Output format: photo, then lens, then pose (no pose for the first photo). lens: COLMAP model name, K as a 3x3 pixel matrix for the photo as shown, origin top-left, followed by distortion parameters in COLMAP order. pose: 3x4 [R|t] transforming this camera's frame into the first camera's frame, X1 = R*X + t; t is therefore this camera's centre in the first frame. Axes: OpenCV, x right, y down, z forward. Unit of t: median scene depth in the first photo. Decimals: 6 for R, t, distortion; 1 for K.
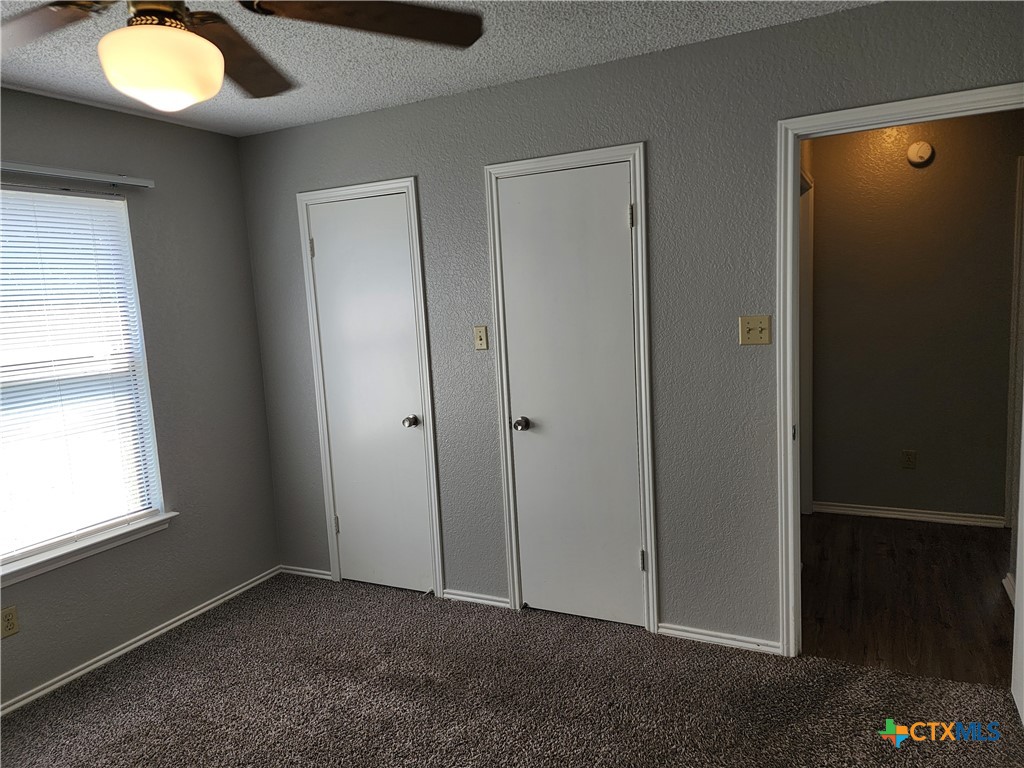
lens RADIAL K [[694.8, 0, 515.4], [0, 694.8, 379.6], [0, 0, 1]] dist [0.089233, -0.075422]
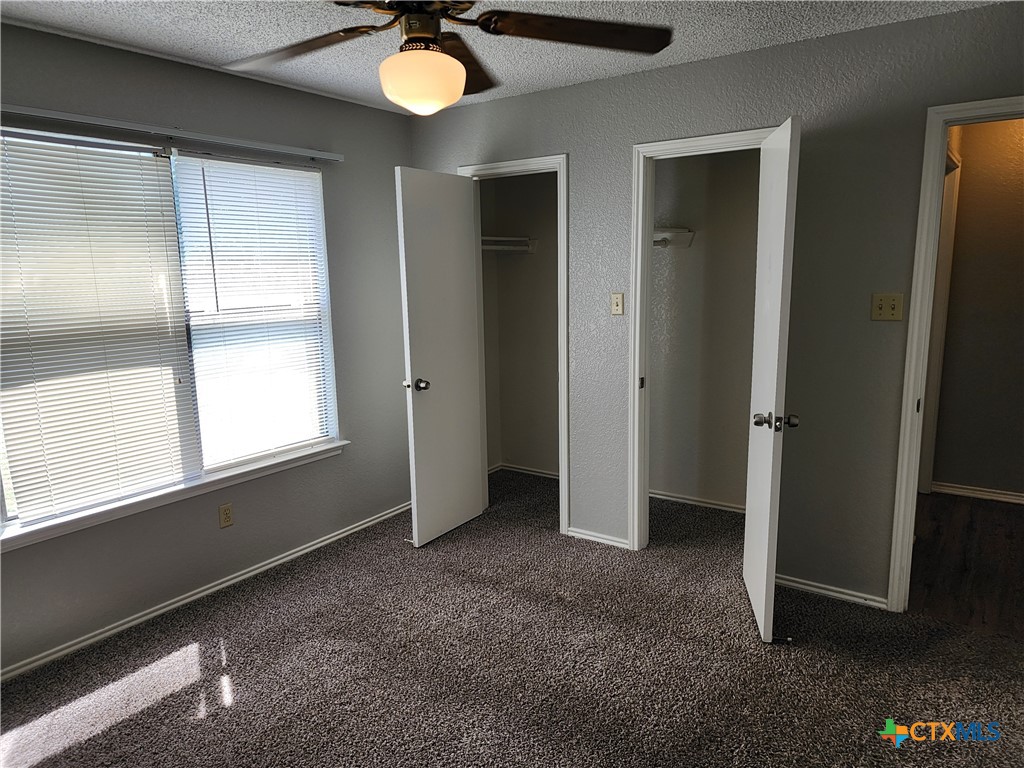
lens RADIAL K [[704.3, 0, 513.6], [0, 704.3, 385.4], [0, 0, 1]] dist [0.076716, -0.062946]
pose [[0.988548, 0.061167, -0.137958, -0.052821], [-0.054033, 0.997030, 0.054880, 0.016491], [0.140905, -0.046798, 0.988916, -0.135349]]
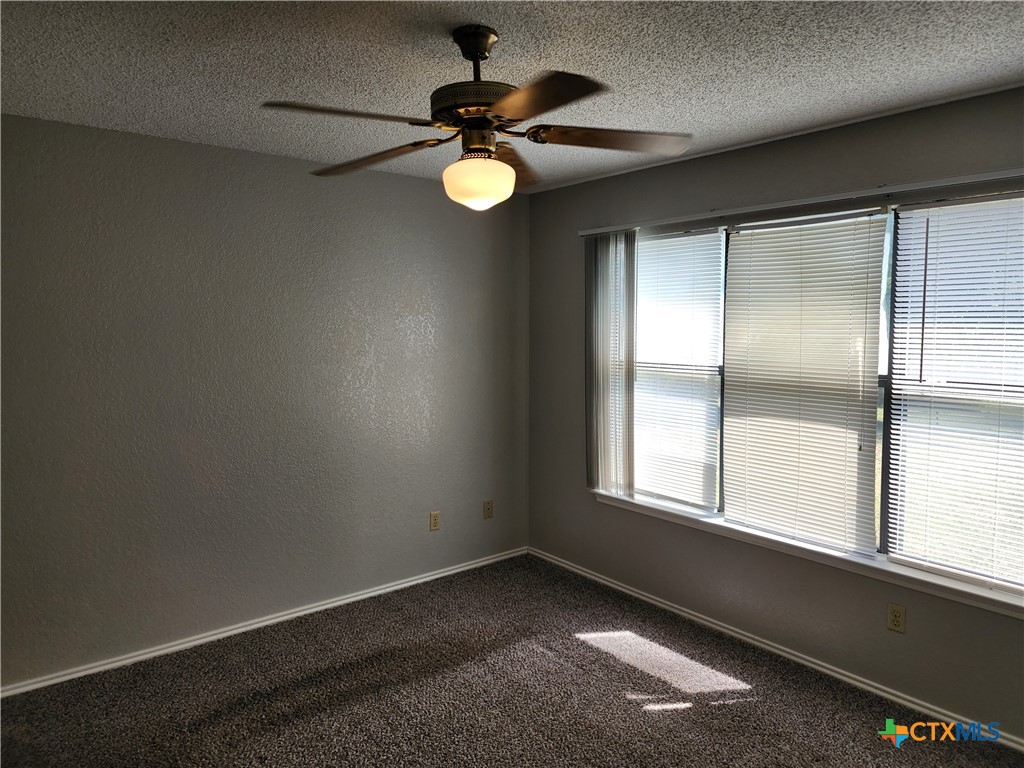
lens RADIAL K [[694.8, 0, 515.4], [0, 694.8, 379.6], [0, 0, 1]] dist [0.089233, -0.075422]
pose [[-0.396033, 0.127338, -0.909364, 0.391047], [-0.100455, 0.978385, 0.180752, -0.128853], [0.912725, 0.162934, -0.374681, 0.744826]]
